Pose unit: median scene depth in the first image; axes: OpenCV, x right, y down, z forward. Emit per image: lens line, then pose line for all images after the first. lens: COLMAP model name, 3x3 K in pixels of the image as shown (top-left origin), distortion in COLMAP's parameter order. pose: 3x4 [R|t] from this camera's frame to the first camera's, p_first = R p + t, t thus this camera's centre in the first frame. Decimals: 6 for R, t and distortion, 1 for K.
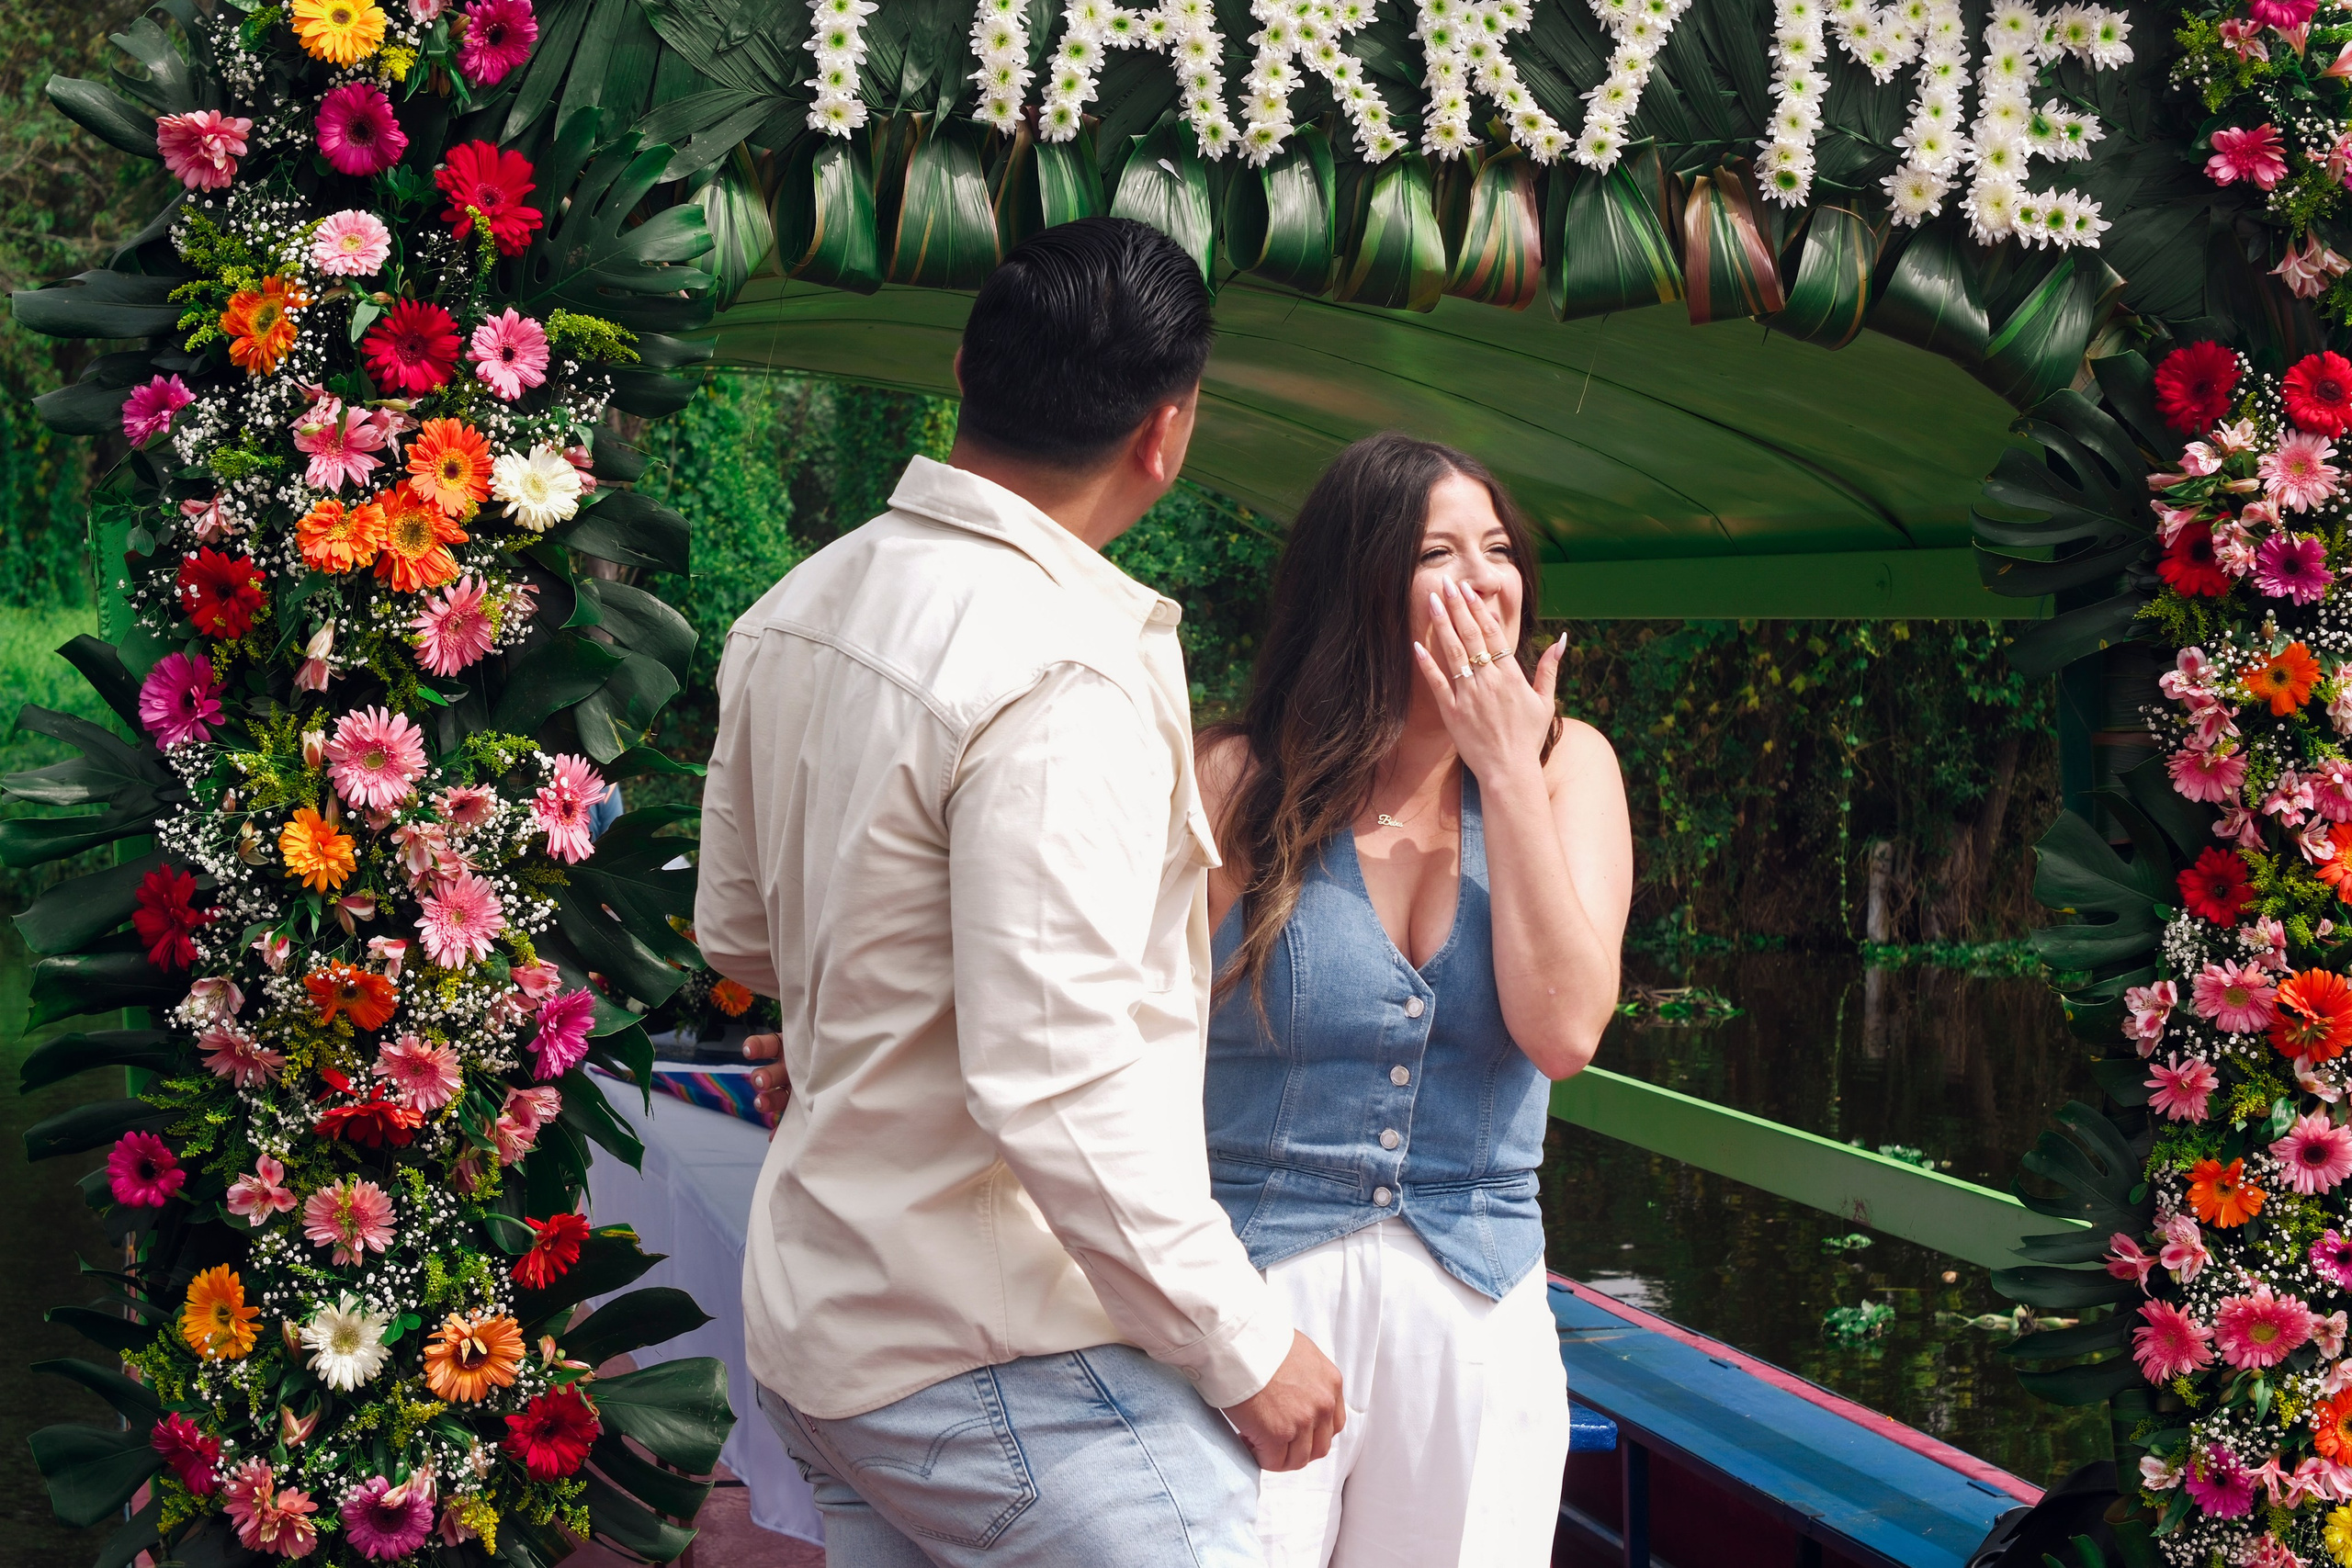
lens RADIAL K [[4568.1, 0, 1274.6], [0, 4568.1, 718.2], [0, 0, 1]] dist [-0.139230, 0.147405]
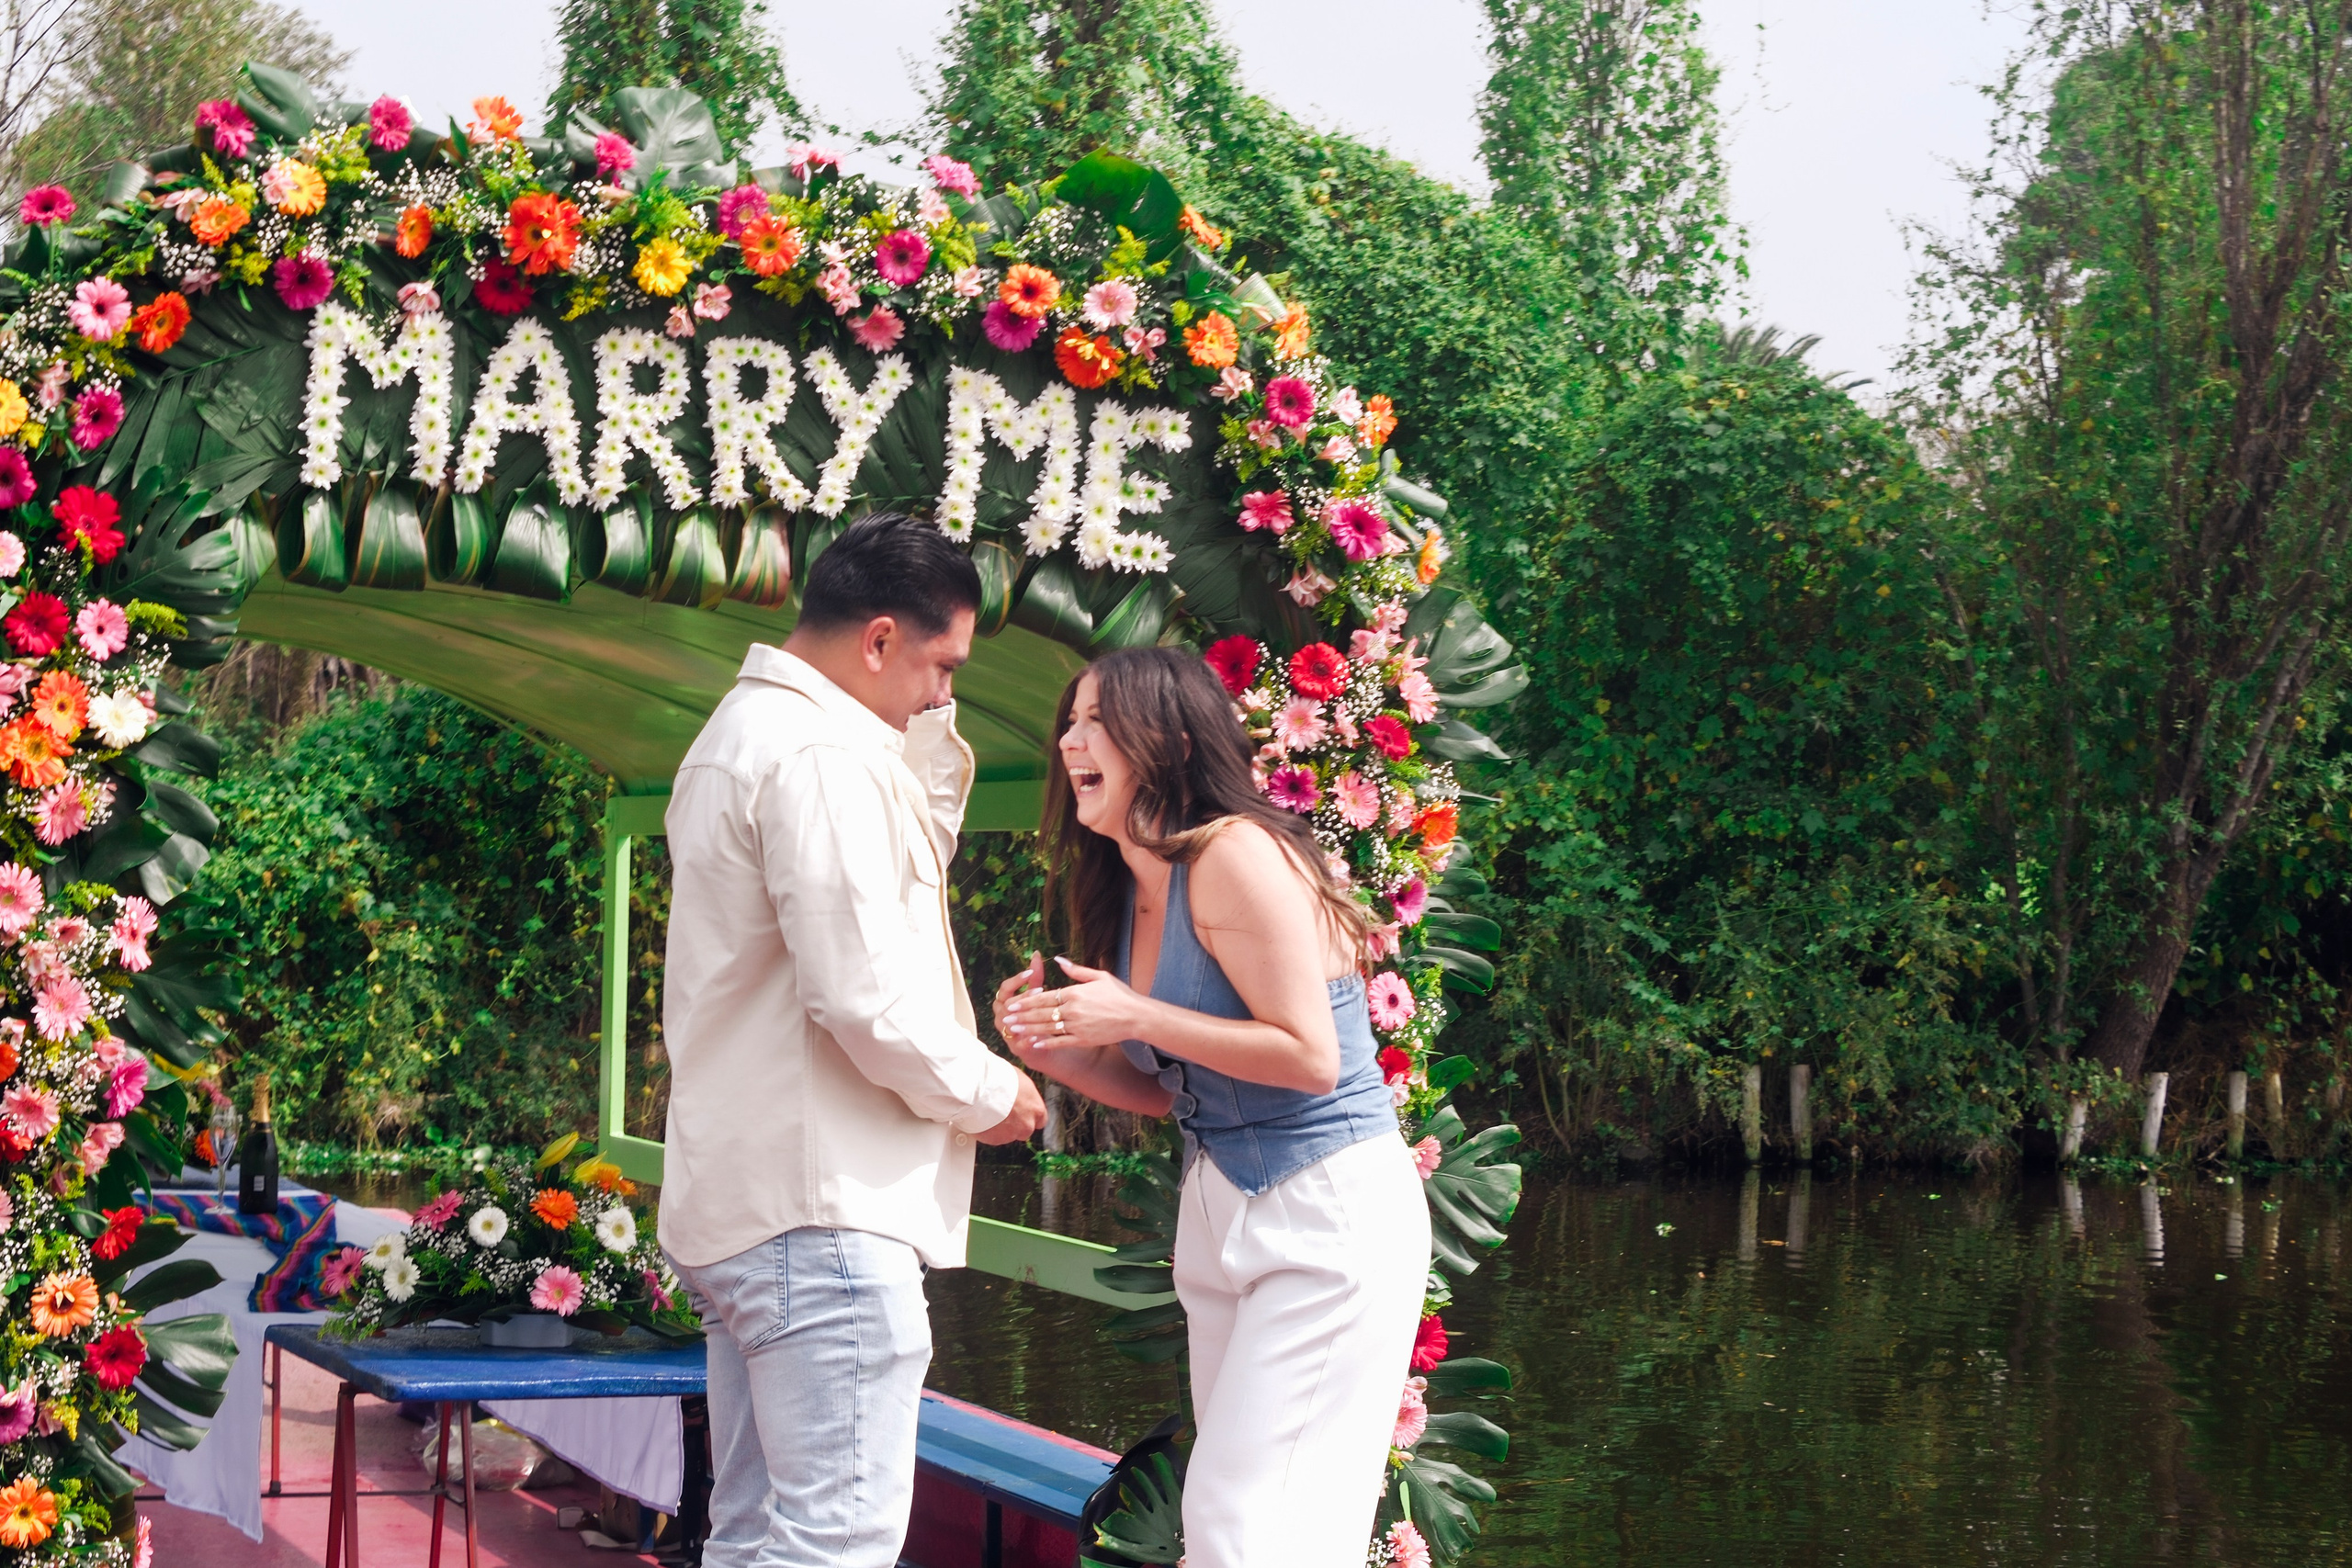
lens RADIAL K [[4430.1, 0, 1172.3], [0, 4430.1, 613.8], [0, 0, 1]] dist [-0.147218, 0.236010]
pose [[0.989438, 0.015323, 0.144148, -0.027403], [-0.003724, 0.996756, -0.080397, 0.028806], [-0.144912, 0.079011, 0.986285, -0.463427]]
